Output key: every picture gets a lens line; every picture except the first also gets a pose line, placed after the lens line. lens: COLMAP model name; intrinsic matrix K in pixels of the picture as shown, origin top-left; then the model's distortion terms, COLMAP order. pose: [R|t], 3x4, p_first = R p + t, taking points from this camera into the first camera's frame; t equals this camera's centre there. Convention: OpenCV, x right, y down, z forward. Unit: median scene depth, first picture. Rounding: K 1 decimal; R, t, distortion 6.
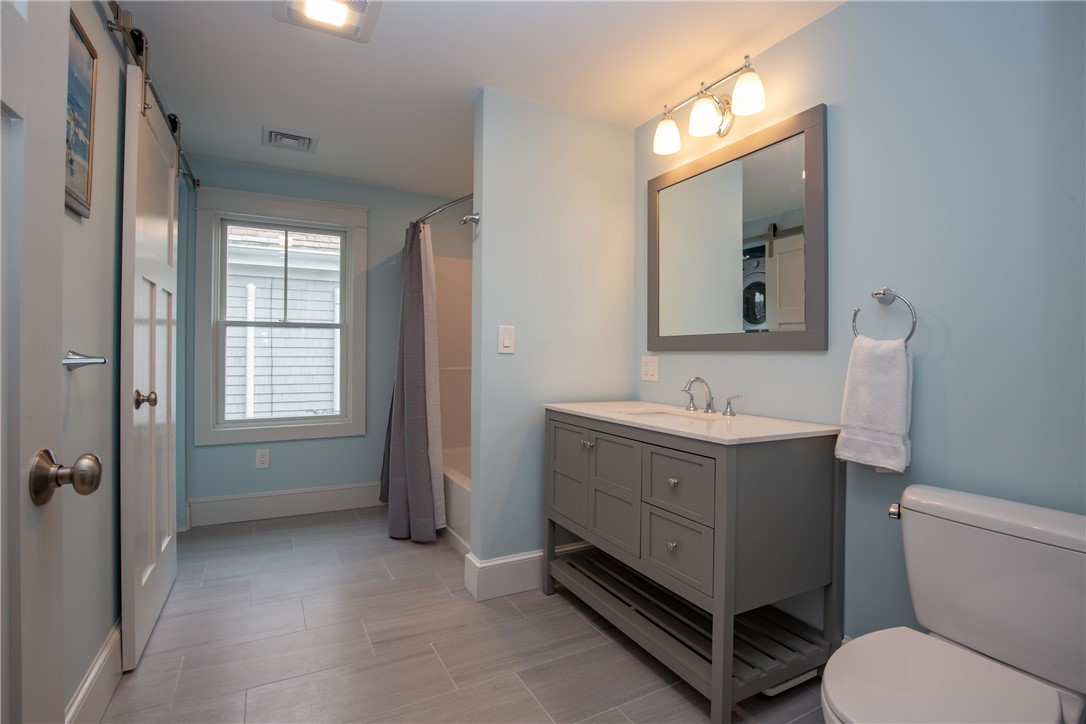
lens RADIAL K [[502.1, 0, 528.4], [0, 502.1, 358.0], [0, 0, 1]] dist [-0.027765, 0.000433]
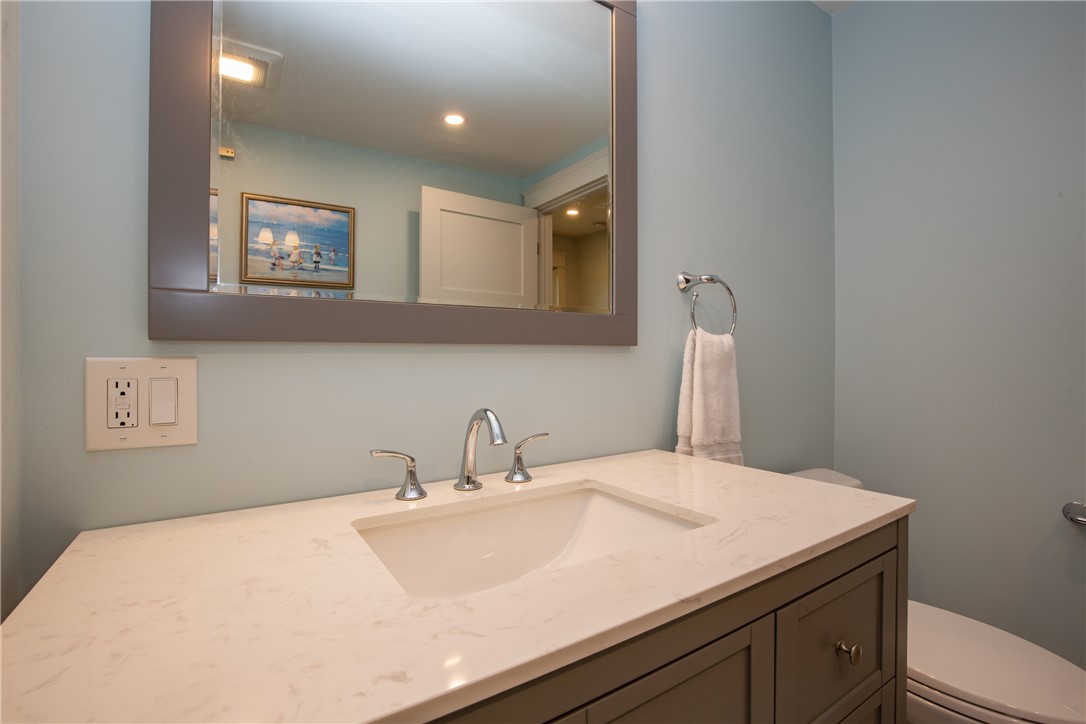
lens RADIAL K [[502.1, 0, 528.4], [0, 502.1, 358.0], [0, 0, 1]] dist [-0.027765, 0.000433]
pose [[-0.099643, -0.010095, 0.994972, -0.095637], [0.009670, 0.999891, 0.011113, -0.008722], [-0.994976, 0.010729, -0.099534, 1.353021]]
